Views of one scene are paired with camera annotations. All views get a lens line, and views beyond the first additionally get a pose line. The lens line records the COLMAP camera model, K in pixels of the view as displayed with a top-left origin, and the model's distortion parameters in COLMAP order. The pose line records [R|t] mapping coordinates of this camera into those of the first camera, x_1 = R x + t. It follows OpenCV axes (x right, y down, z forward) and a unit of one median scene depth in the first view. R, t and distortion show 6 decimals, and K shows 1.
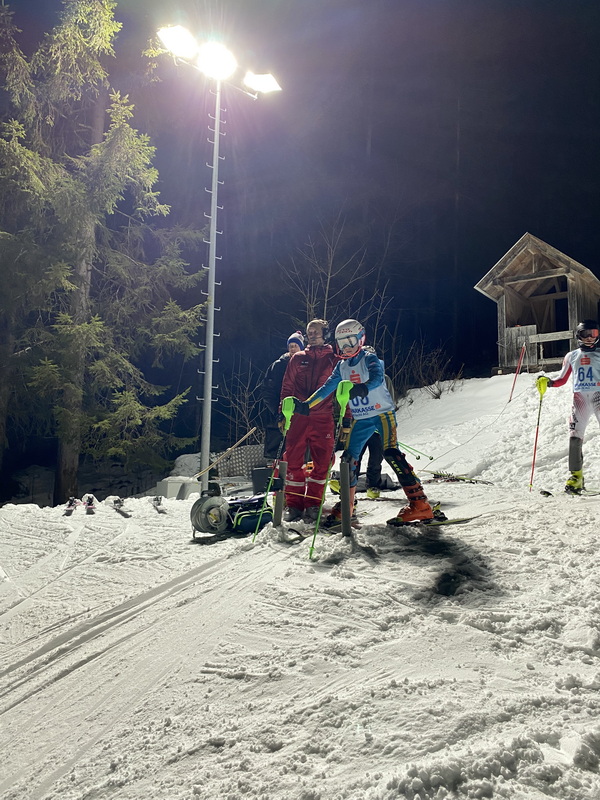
lens RADIAL K [[596.6, 0, 299.3], [0, 596.6, 396.5], [0, 0, 1]] dist [0.017816, -0.019994]
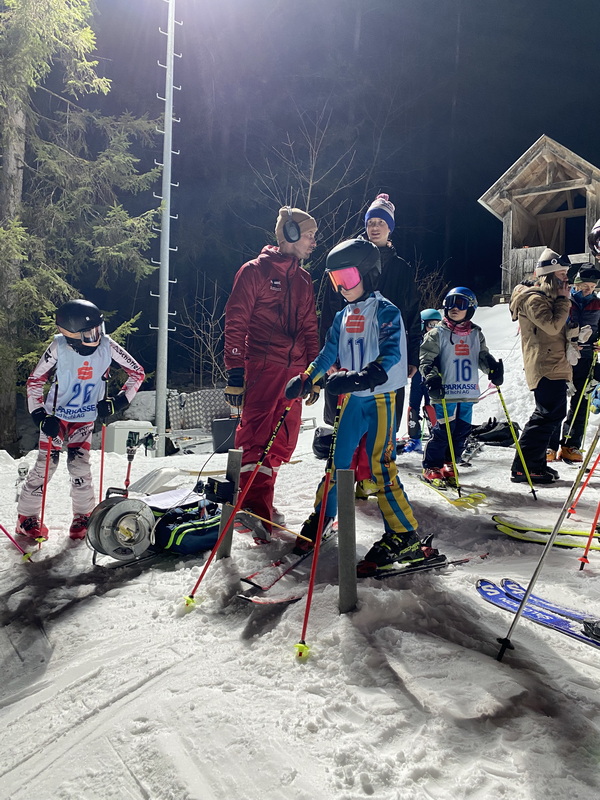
lens RADIAL K [[596.6, 0, 295.0], [0, 596.6, 394.5], [0, 0, 1]] dist [0.017816, -0.019994]
pose [[0.999455, 0.009315, 0.031667, 0.004417], [-0.013013, 0.992853, 0.118631, -0.004438], [-0.030336, -0.118978, 0.992433, 0.151362]]
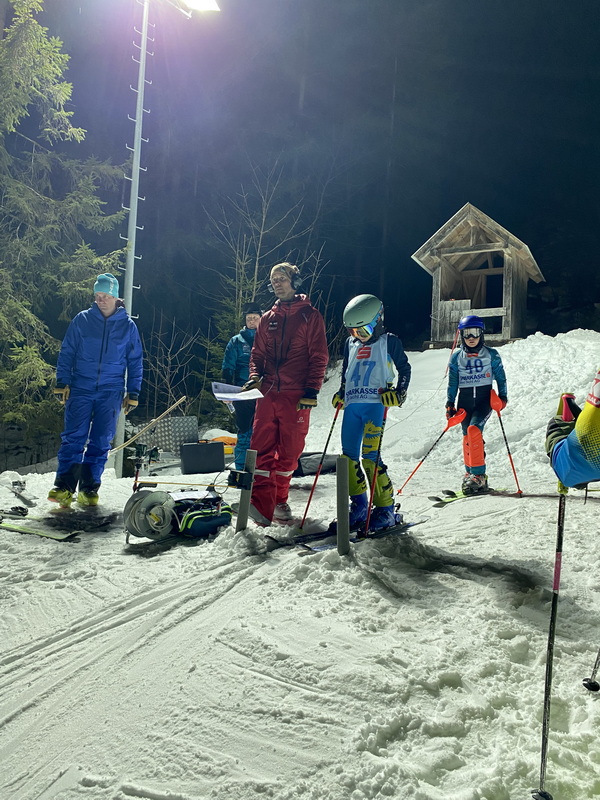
lens RADIAL K [[596.6, 0, 303.4], [0, 596.6, 401.8], [0, 0, 1]] dist [0.017816, -0.019994]
pose [[0.986850, 0.035524, 0.157686, -0.029300], [-0.045802, 0.997023, 0.062031, -0.001158], [-0.155013, -0.068437, 0.985539, 0.082381]]
